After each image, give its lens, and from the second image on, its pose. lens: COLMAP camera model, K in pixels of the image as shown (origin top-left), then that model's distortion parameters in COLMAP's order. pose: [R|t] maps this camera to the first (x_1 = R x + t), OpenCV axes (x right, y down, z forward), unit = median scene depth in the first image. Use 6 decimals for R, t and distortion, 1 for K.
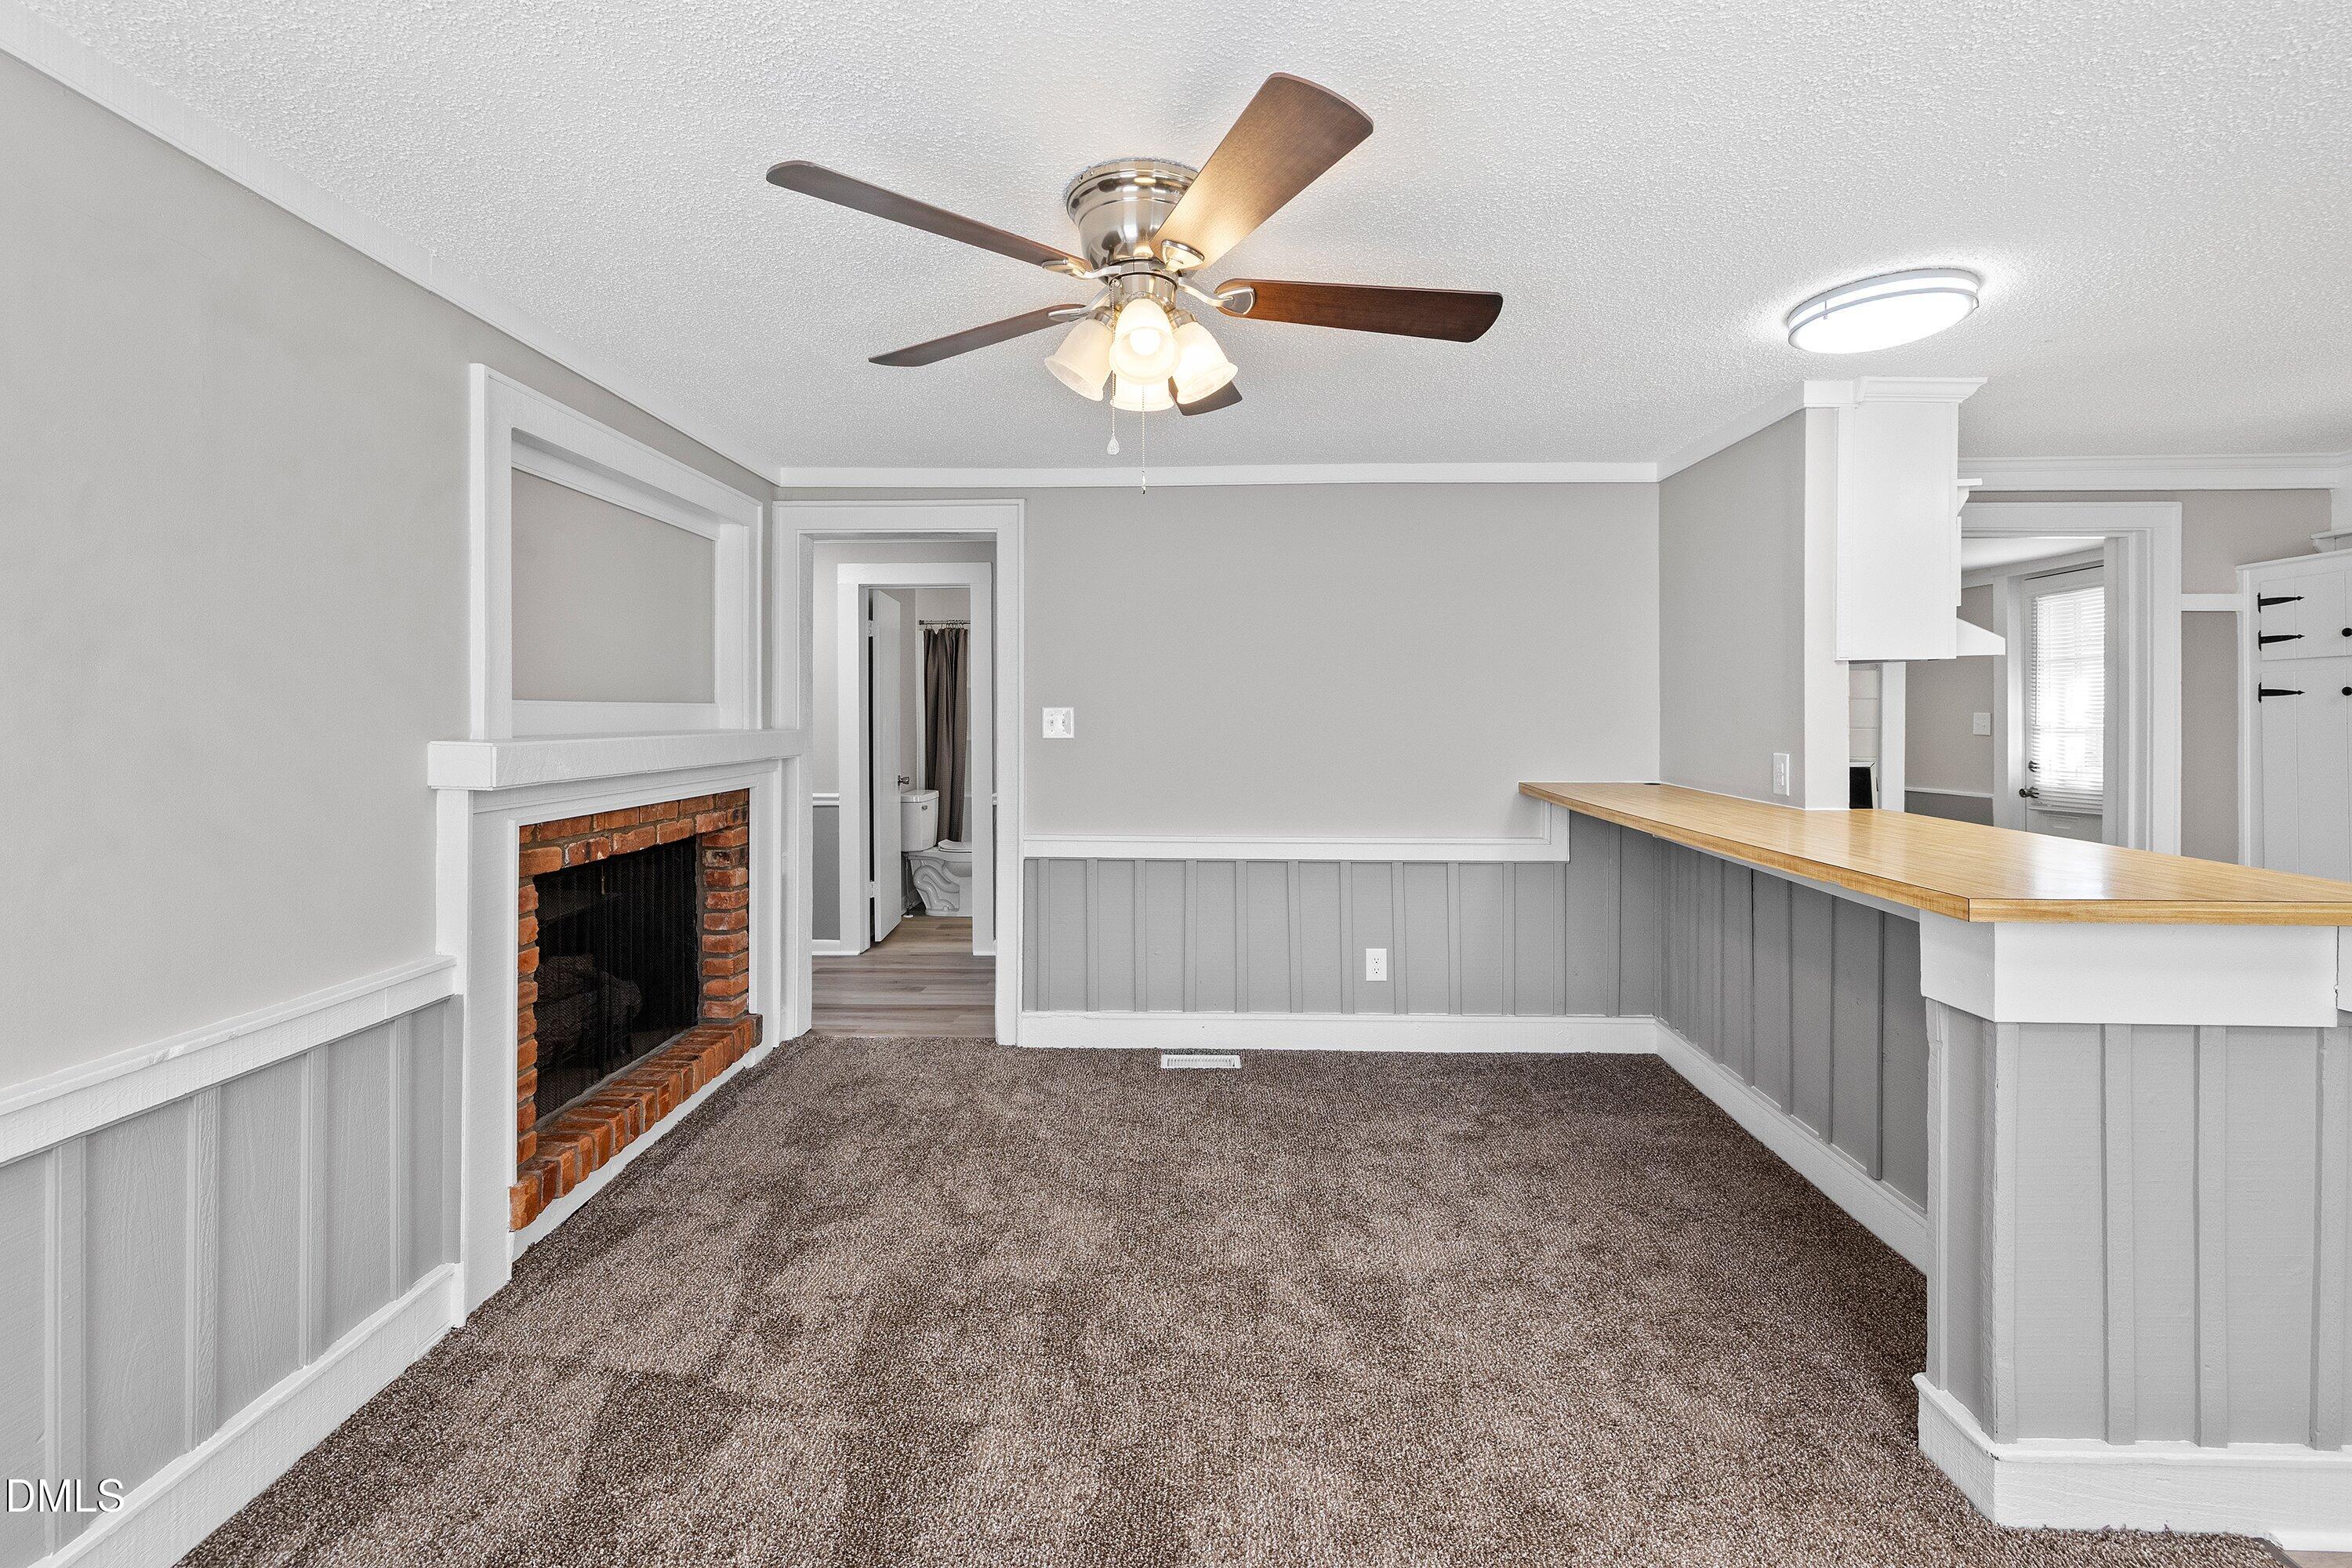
lens RADIAL K [[1004.0, 0, 1167.6], [0, 1004.0, 729.3], [0, 0, 1]] dist [-0.001983, 0.000332]
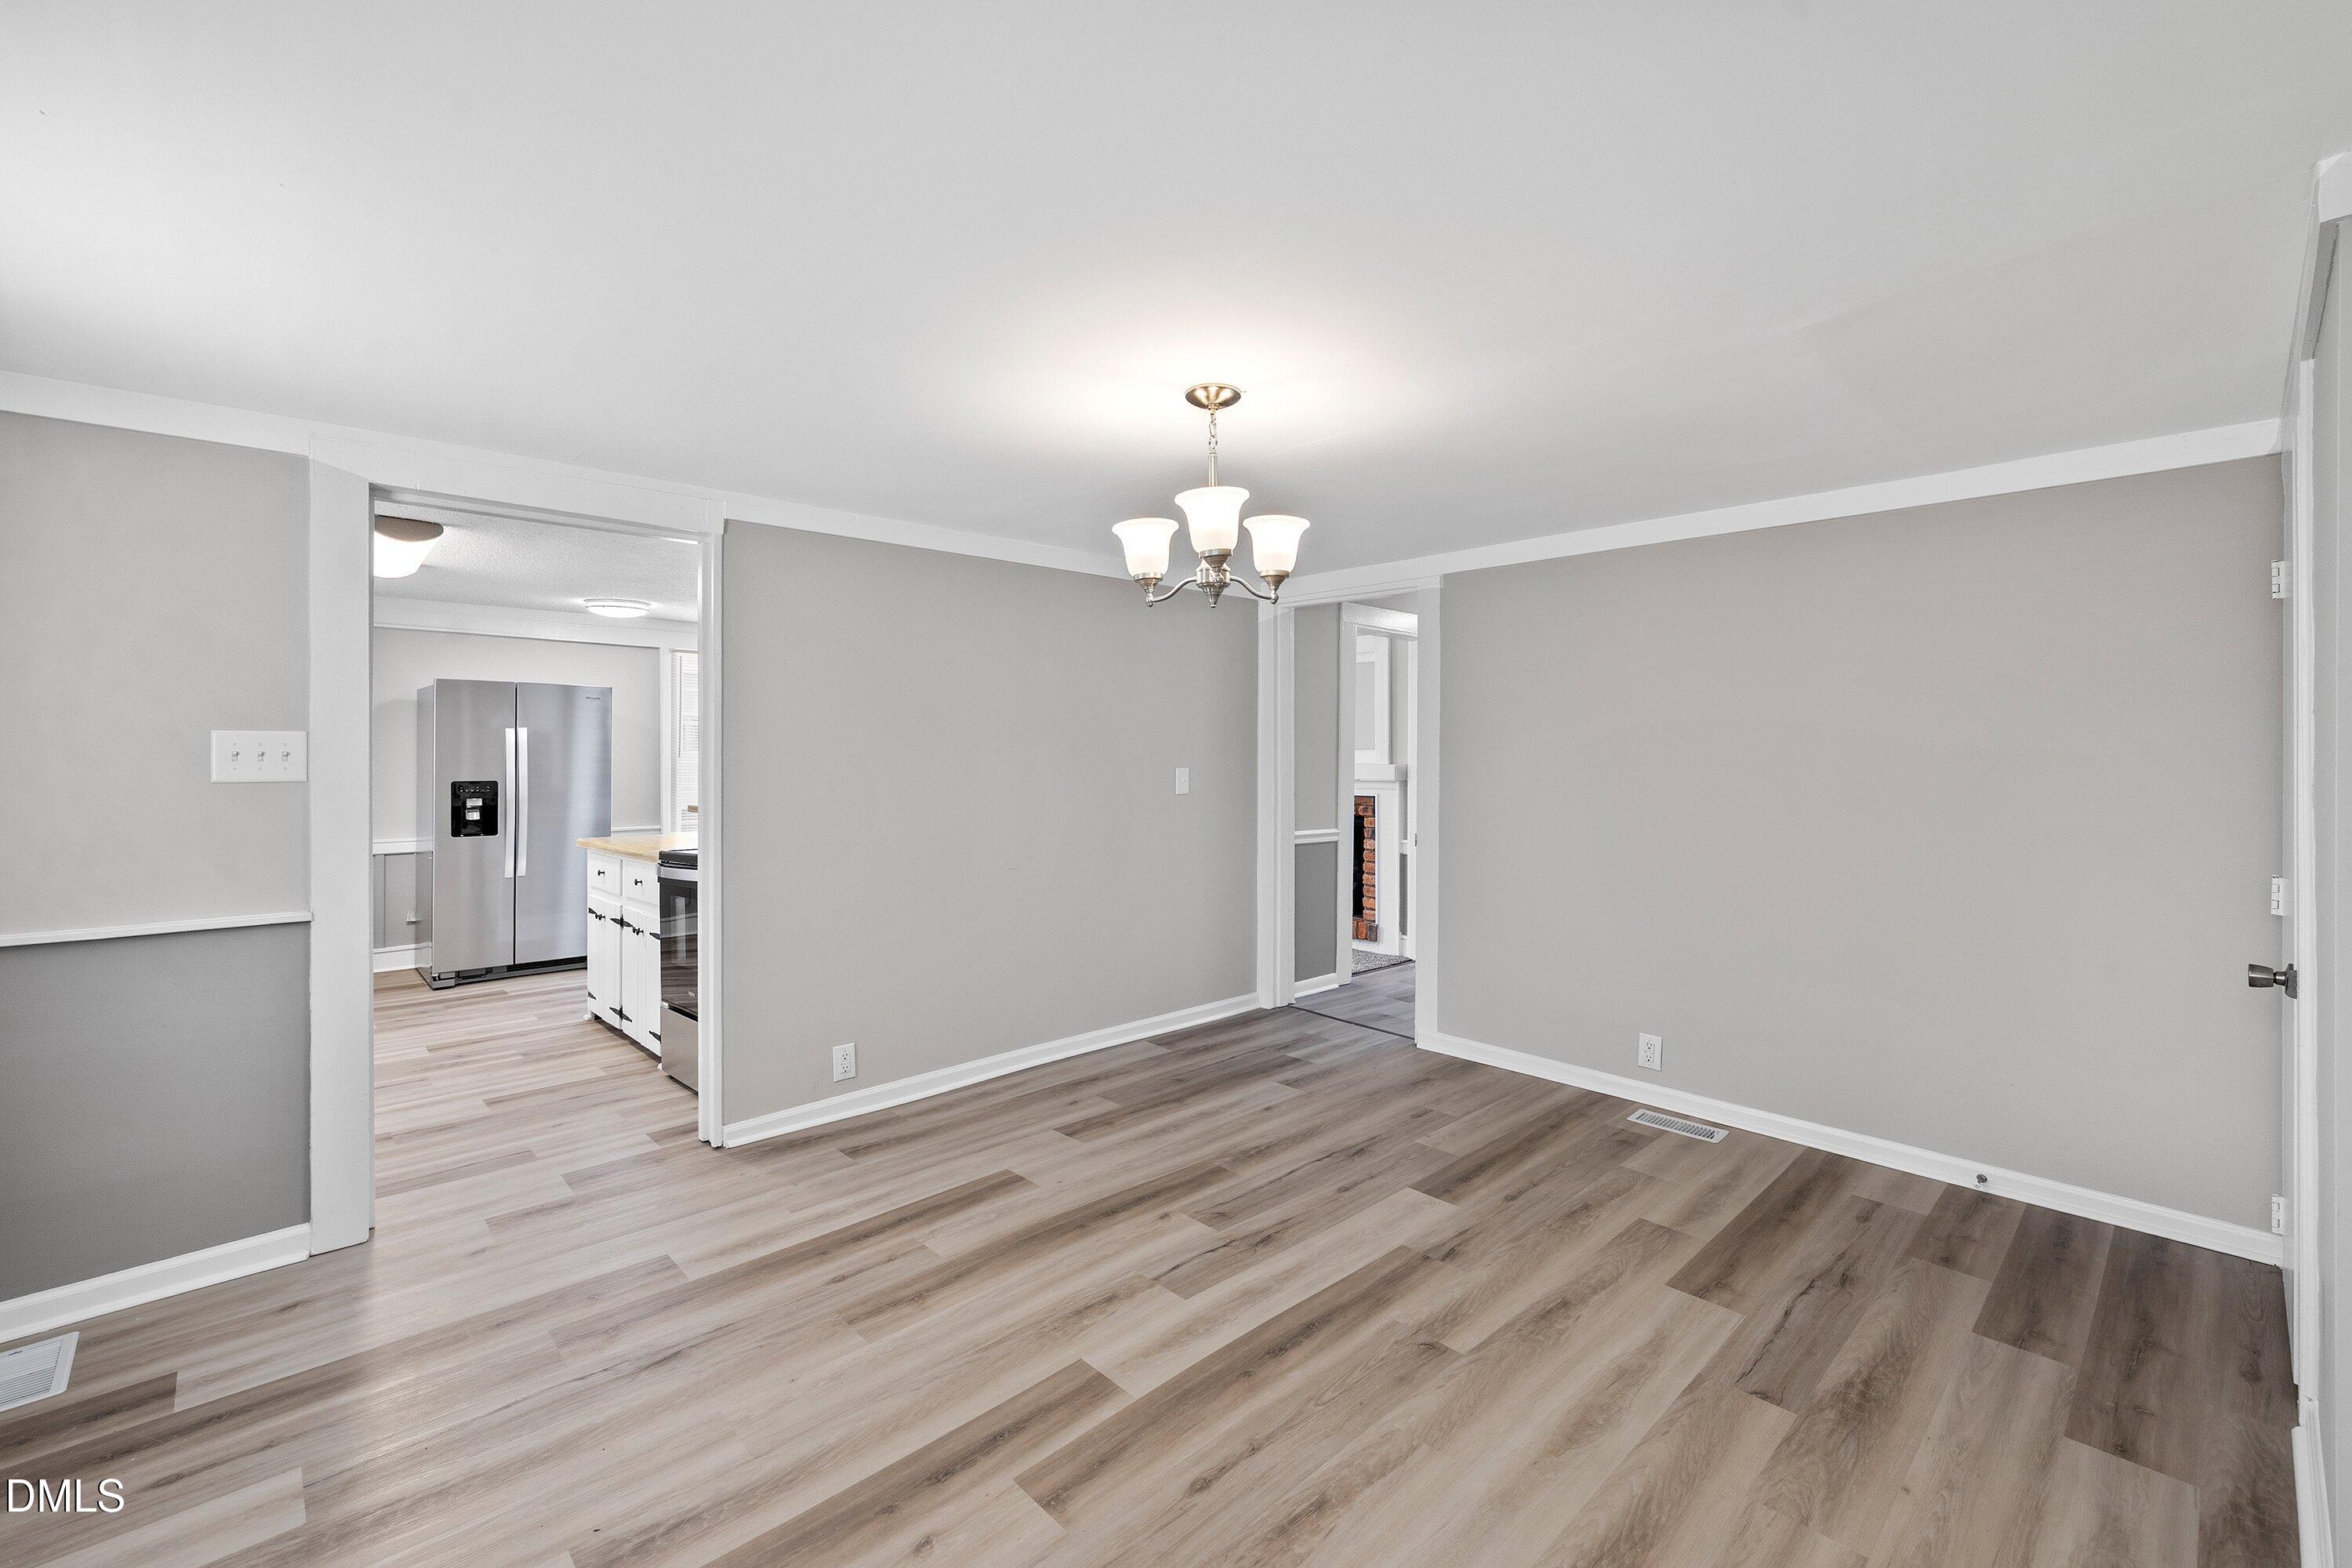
lens RADIAL K [[1004.0, 0, 1184.8], [0, 1004.0, 758.3], [0, 0, 1]] dist [-0.001983, 0.000332]
pose [[-0.689574, -0.004823, -0.724199, 1.432399], [-0.013577, 0.999888, 0.006268, -0.022396], [0.724088, 0.014155, -0.689563, 2.568556]]
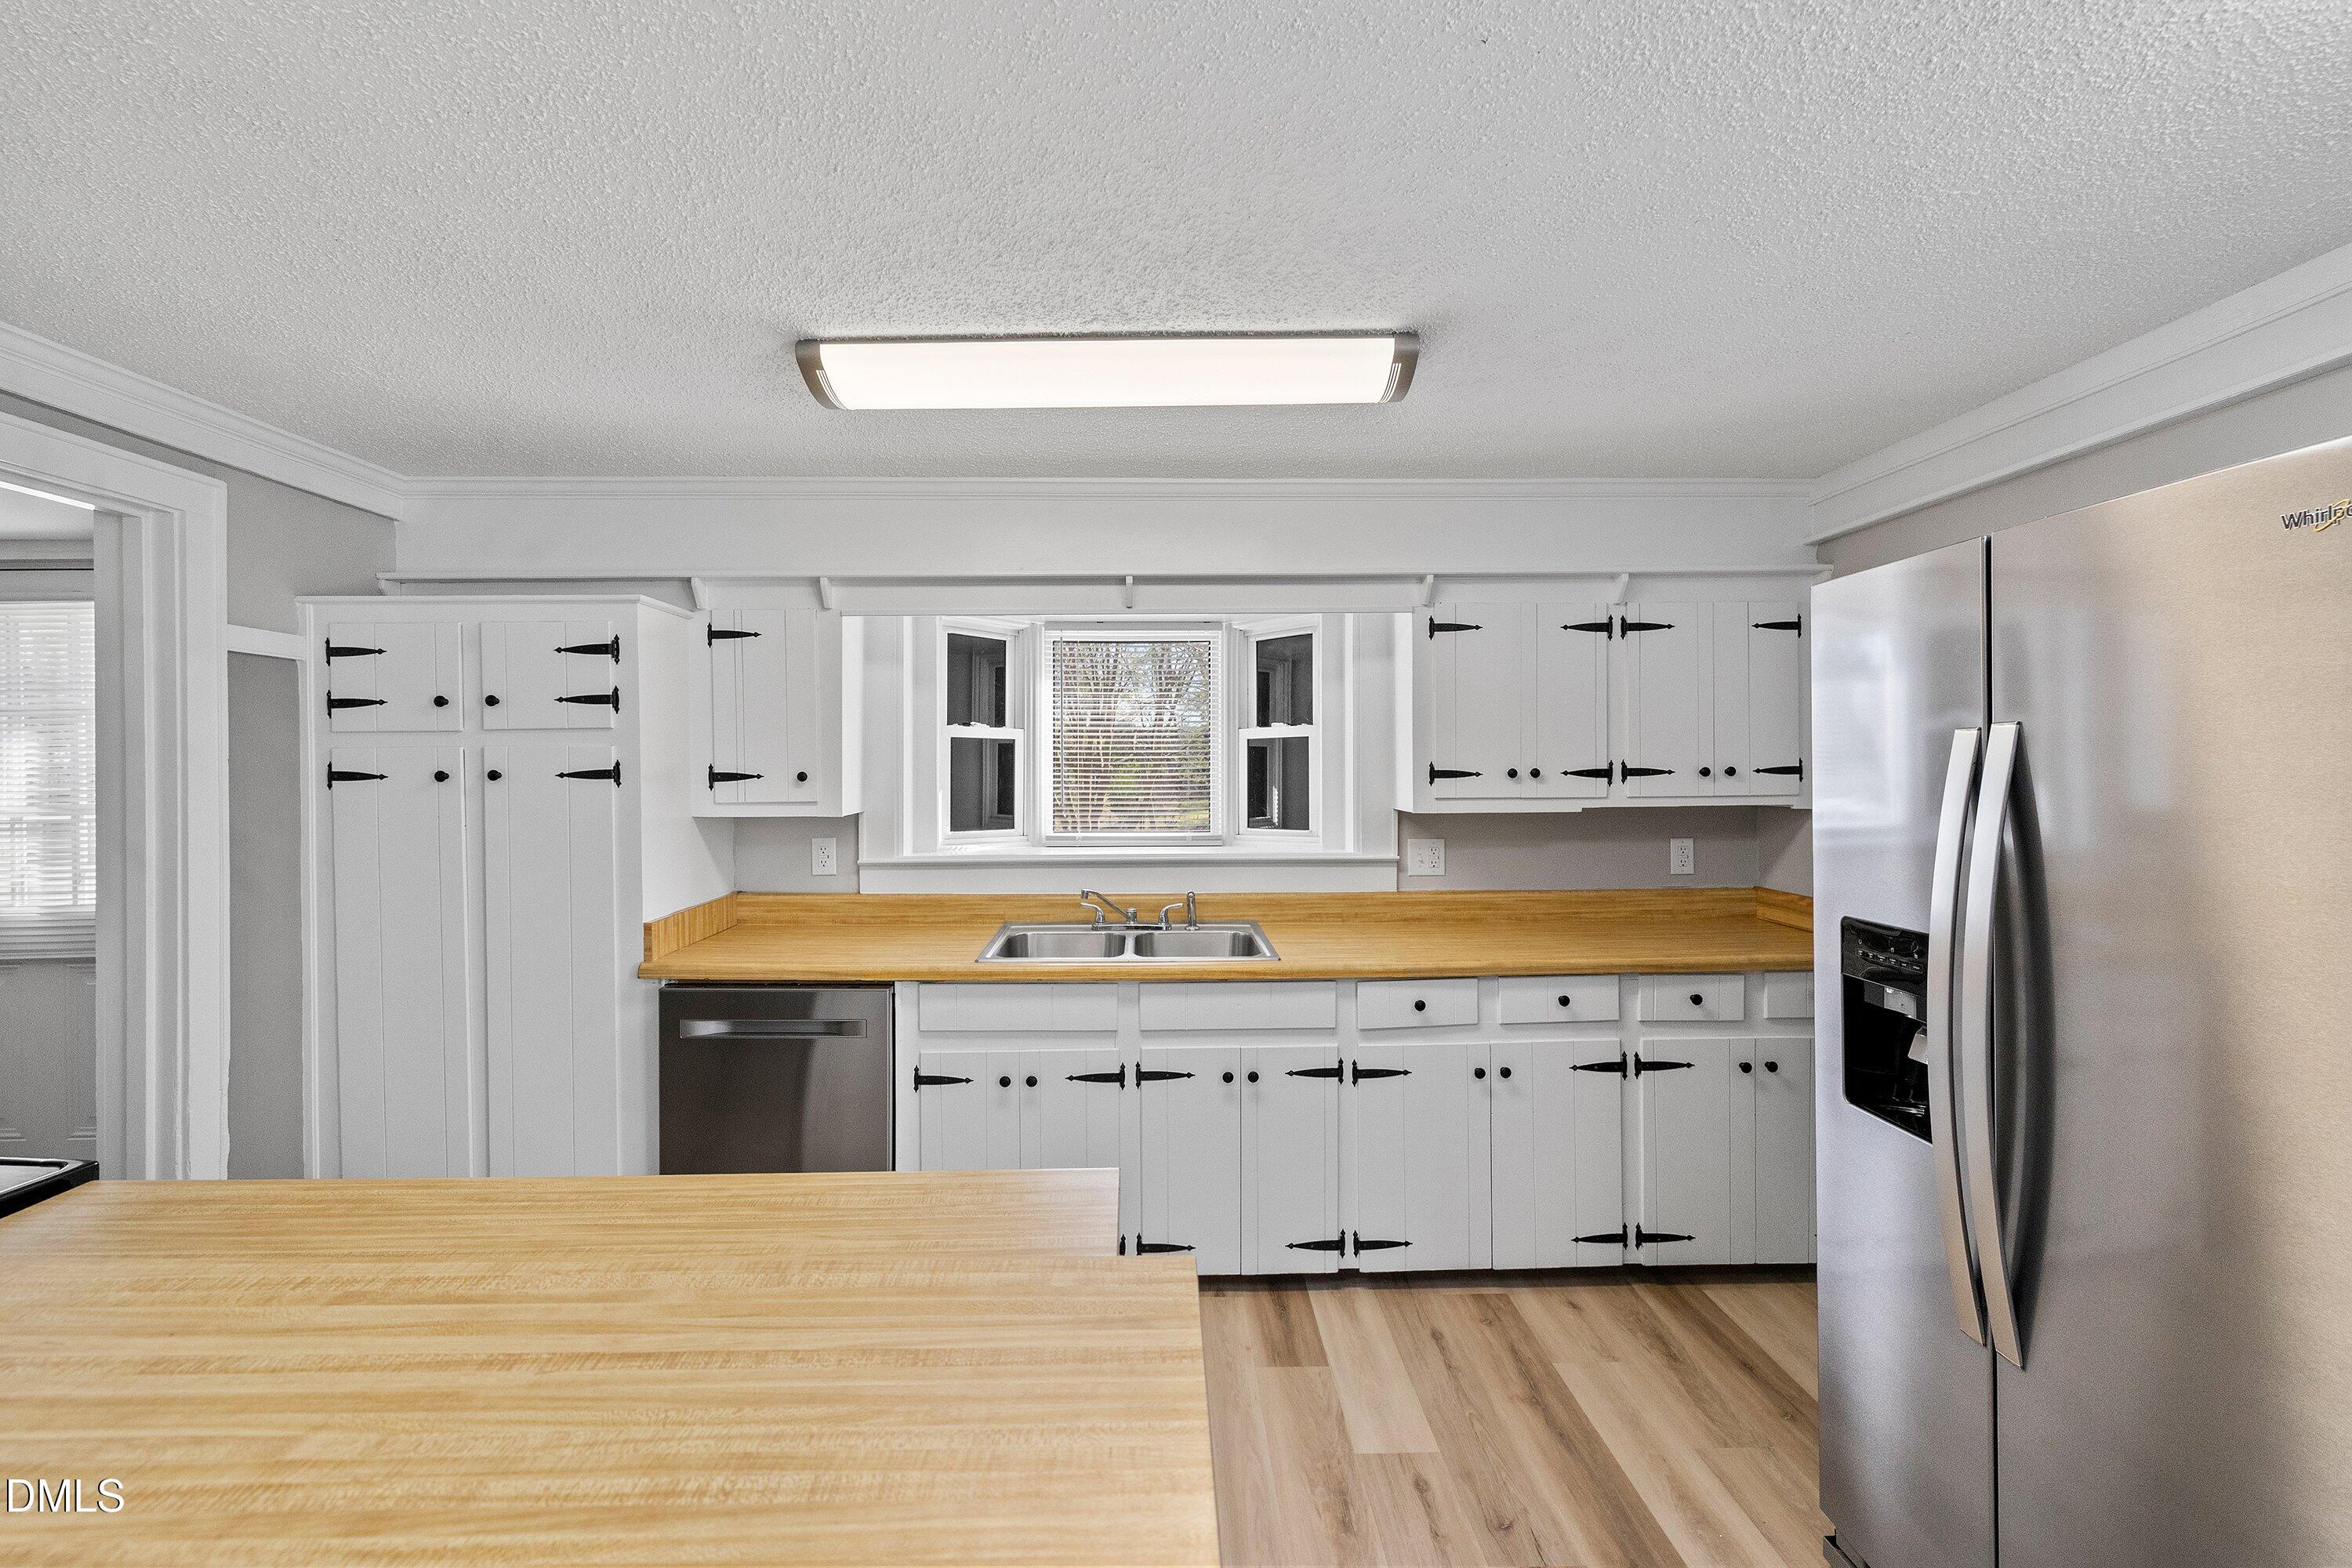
lens RADIAL K [[1004.0, 0, 1160.6], [0, 1004.0, 766.7], [0, 0, 1]] dist [-0.001983, 0.000332]
pose [[-0.069662, 0.001878, 0.997569, 0.411925], [0.017639, 0.999844, -0.000651, -0.040715], [-0.997415, 0.017551, -0.069684, 0.570982]]
